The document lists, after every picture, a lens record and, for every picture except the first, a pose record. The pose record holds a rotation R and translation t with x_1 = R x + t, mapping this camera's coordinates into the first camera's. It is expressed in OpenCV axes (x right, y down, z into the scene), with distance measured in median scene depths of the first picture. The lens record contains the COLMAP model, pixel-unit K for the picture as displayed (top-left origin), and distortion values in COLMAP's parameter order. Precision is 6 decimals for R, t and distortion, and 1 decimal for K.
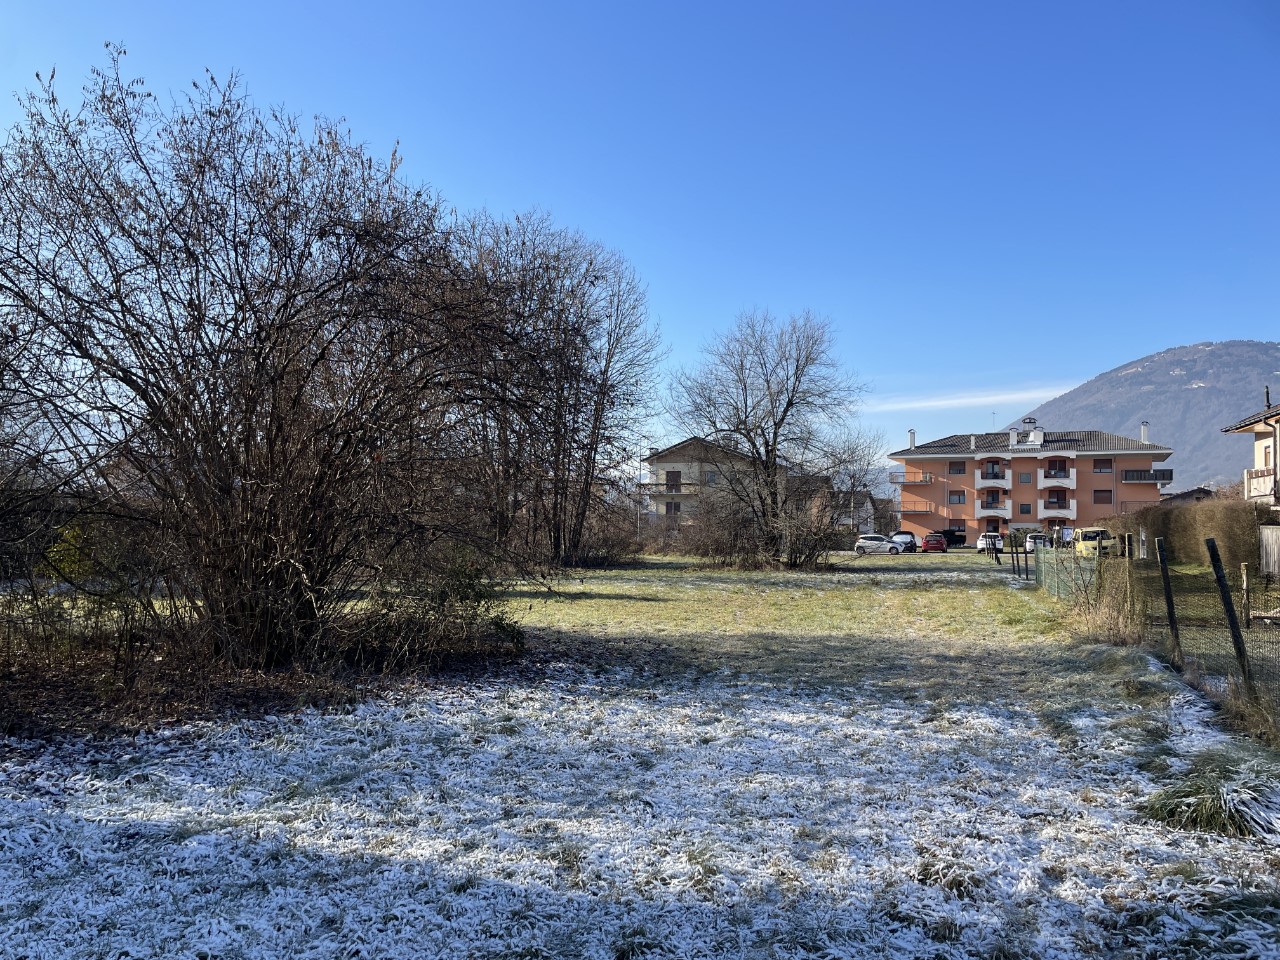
lens RADIAL K [[964.9, 0, 637.6], [0, 964.9, 482.1], [0, 0, 1]] dist [-0.003491, -0.021800]
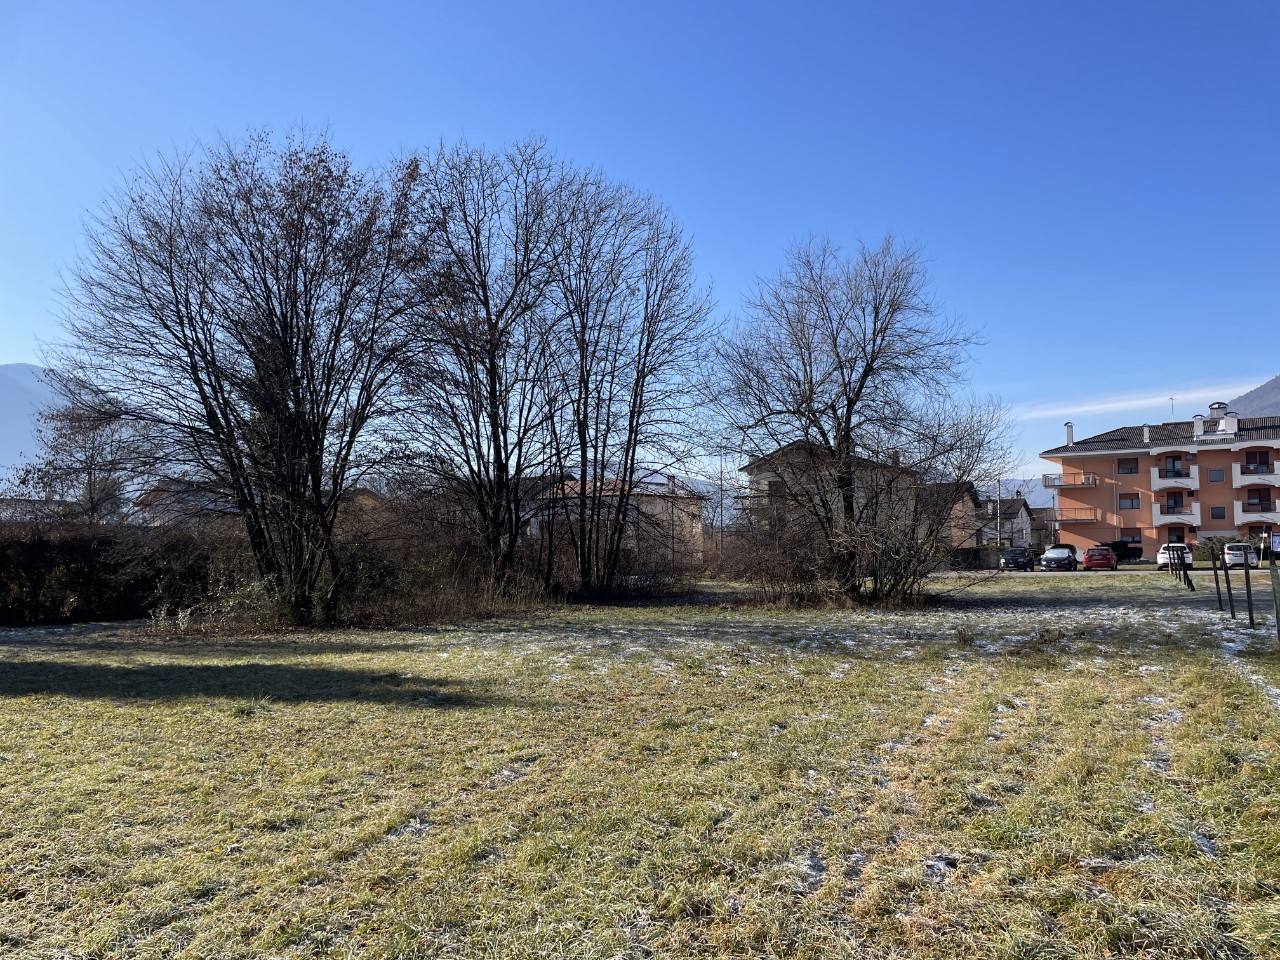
lens RADIAL K [[964.9, 0, 642.1], [0, 964.9, 479.8], [0, 0, 1]] dist [-0.003491, -0.021800]
pose [[0.988116, -0.033773, -0.149953, 0.044328], [0.030147, 0.999197, -0.026385, 0.006507], [0.150723, 0.021551, 0.988341, 0.124275]]
